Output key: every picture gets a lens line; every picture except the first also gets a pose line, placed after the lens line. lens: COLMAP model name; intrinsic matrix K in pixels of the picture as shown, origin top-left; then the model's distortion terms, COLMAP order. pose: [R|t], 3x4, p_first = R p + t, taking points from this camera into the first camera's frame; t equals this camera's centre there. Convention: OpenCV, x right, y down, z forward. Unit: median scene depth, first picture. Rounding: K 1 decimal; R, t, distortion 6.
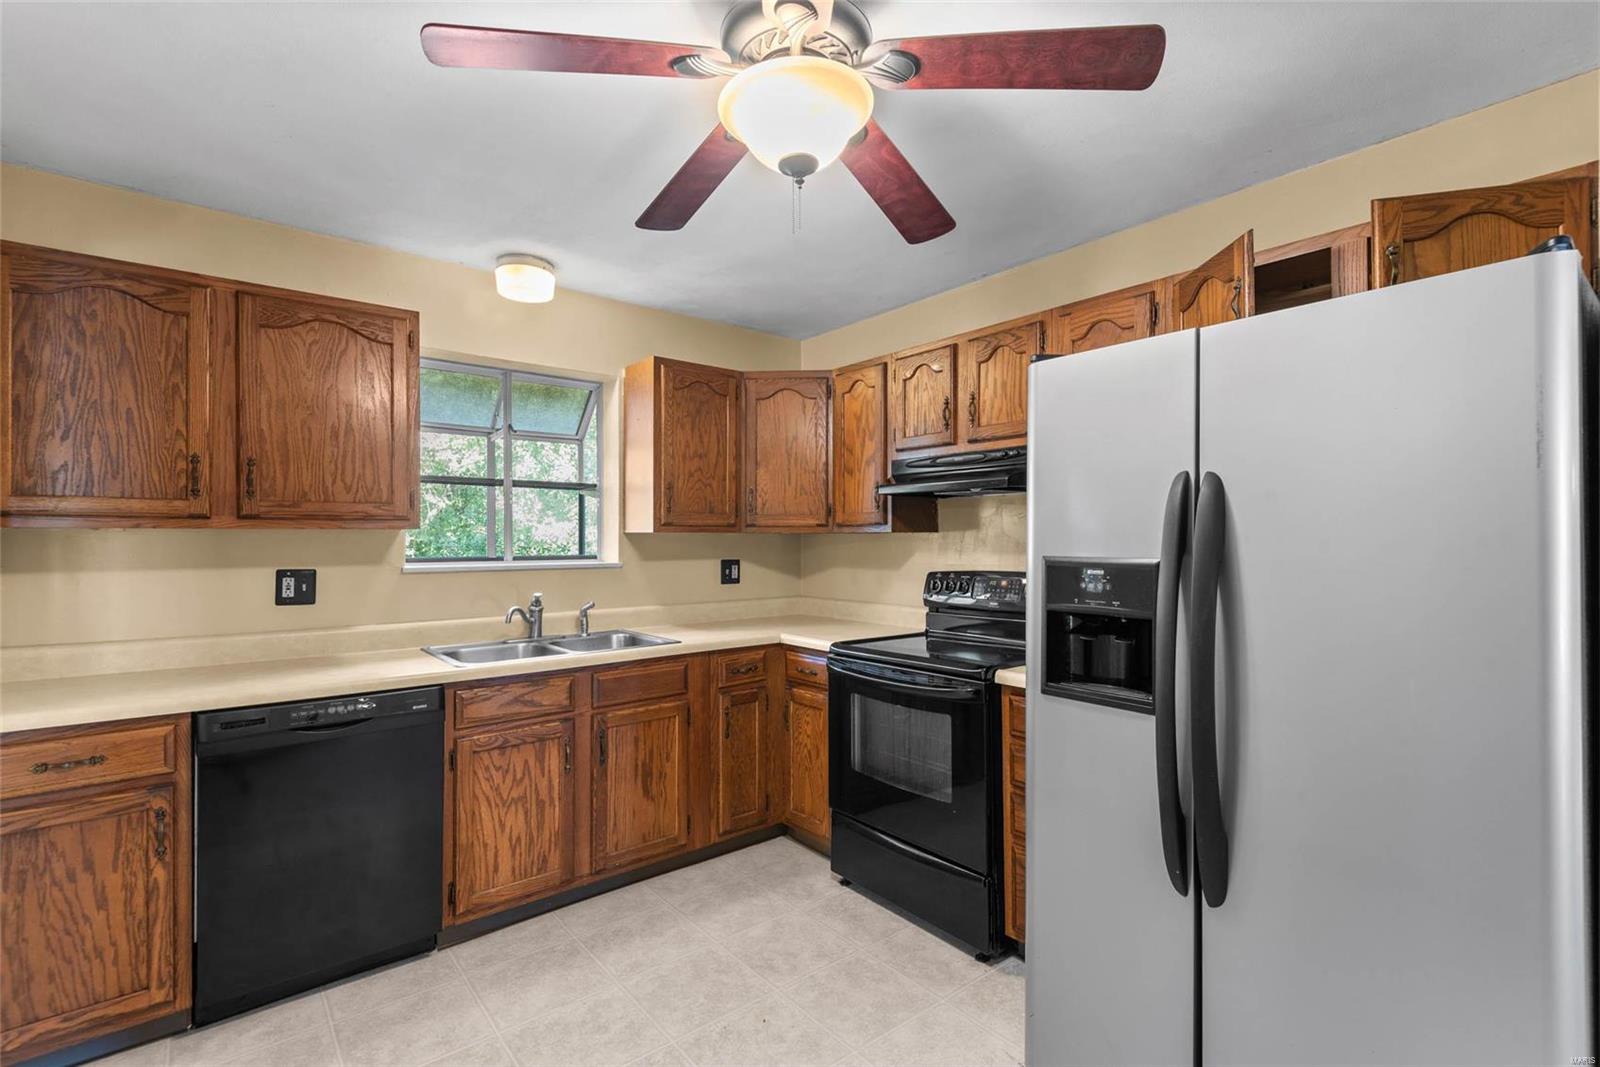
lens RADIAL K [[728.0, 0, 797.7], [0, 728.0, 530.5], [0, 0, 1]] dist [0.029326, -0.020416]
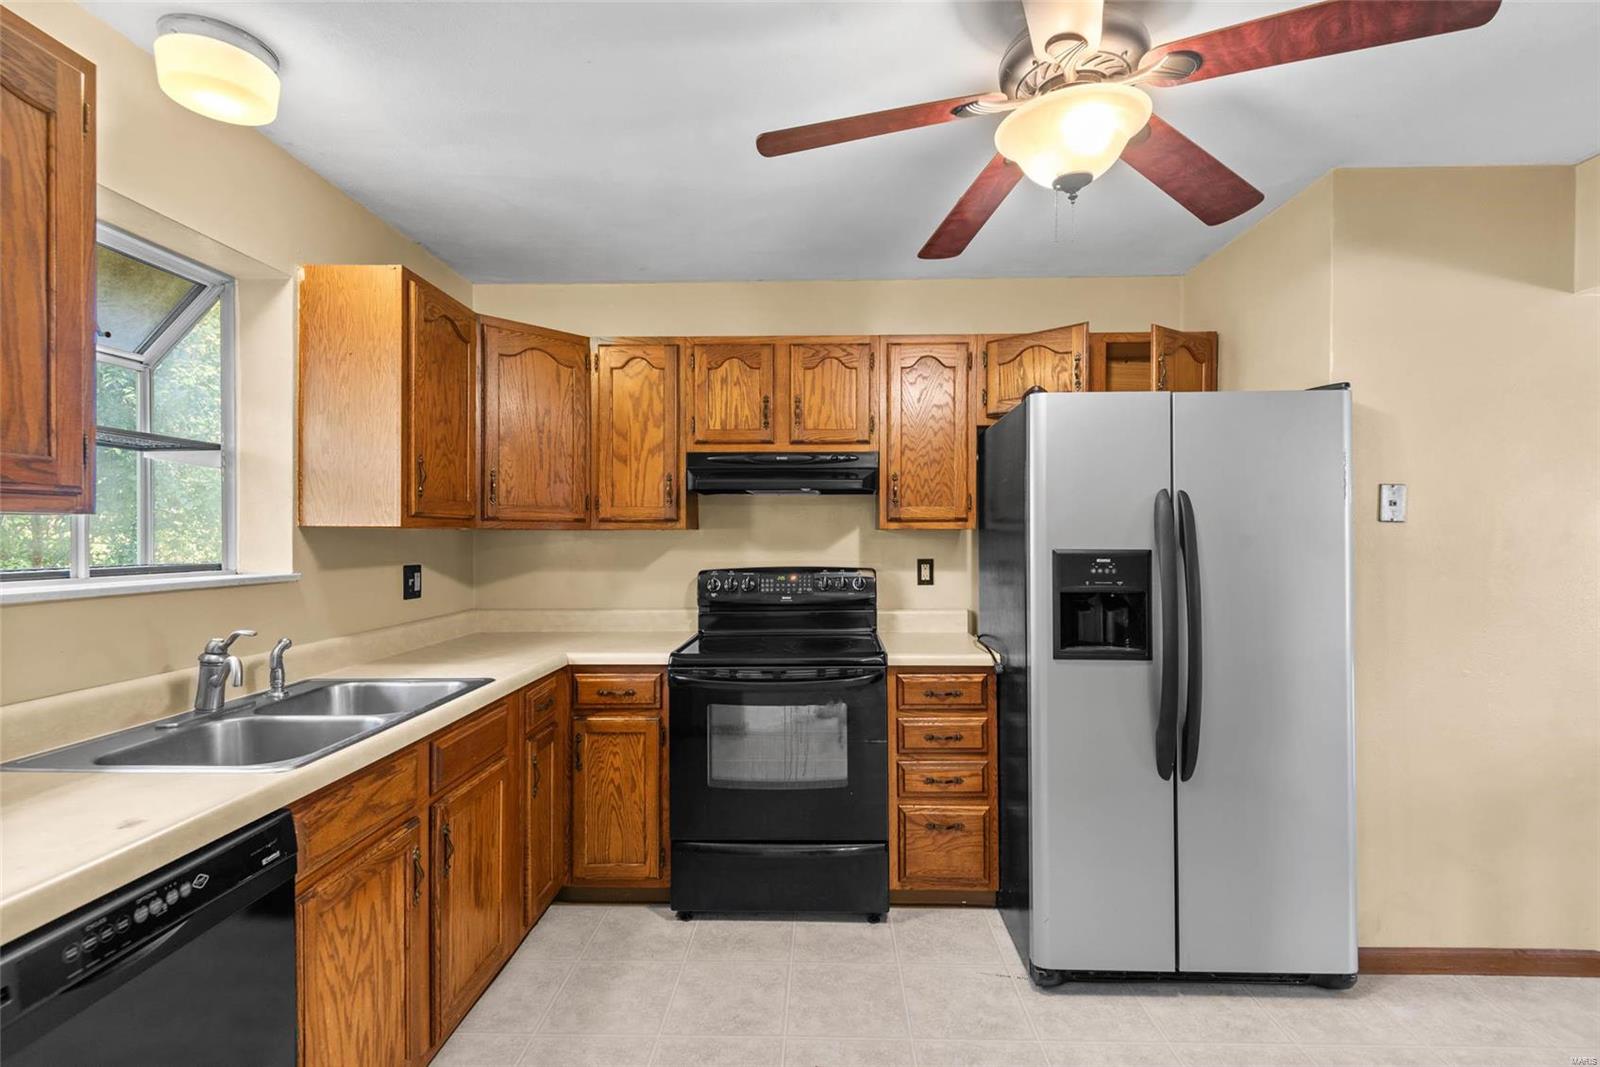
lens RADIAL K [[741.8, 0, 800.0], [0, 741.8, 533.5], [0, 0, 1]] dist [0.027524, -0.021550]
pose [[0.648044, 0.003963, 0.761593, -0.574642], [-0.008164, 0.999965, 0.001743, 0.005772], [-0.761560, -0.007347, 0.648053, 0.317113]]
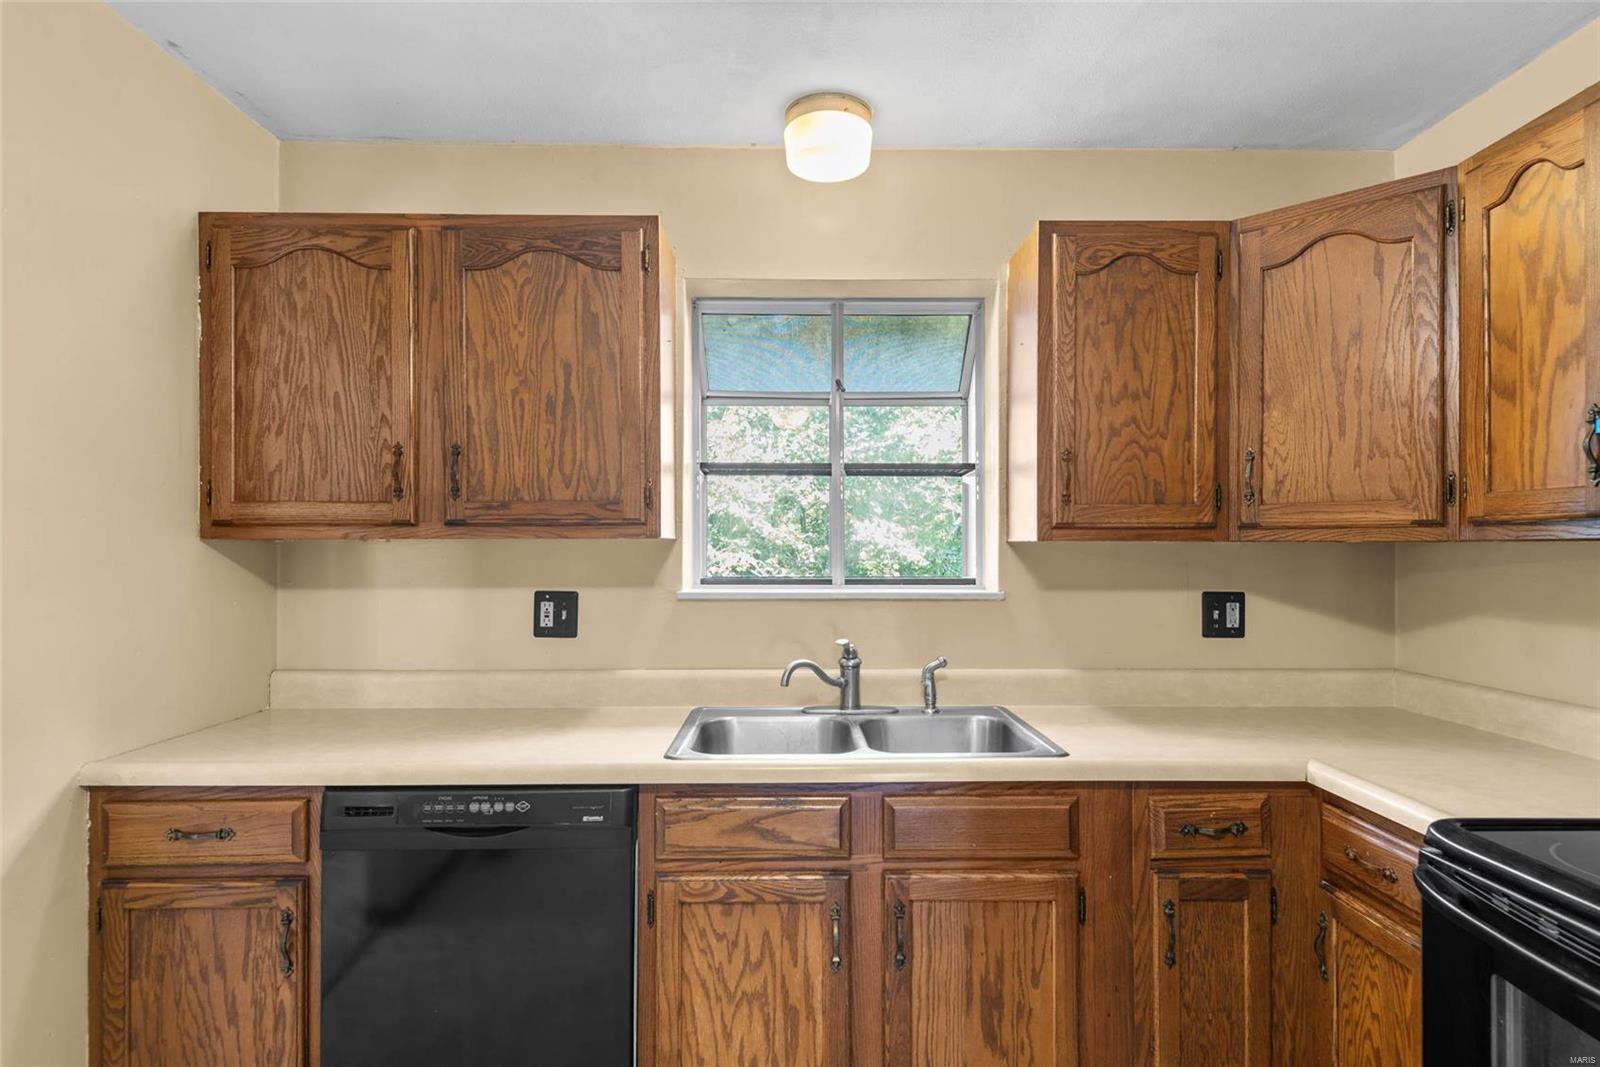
lens RADIAL K [[840.2, 0, 805.1], [0, 840.2, 543.2], [0, 0, 1]] dist [0.041028, -0.032894]
pose [[0.789517, -0.003135, -0.613721, 0.065114], [0.005464, 0.999983, 0.001922, 0.002289], [0.613704, -0.004871, 0.789521, 0.457339]]
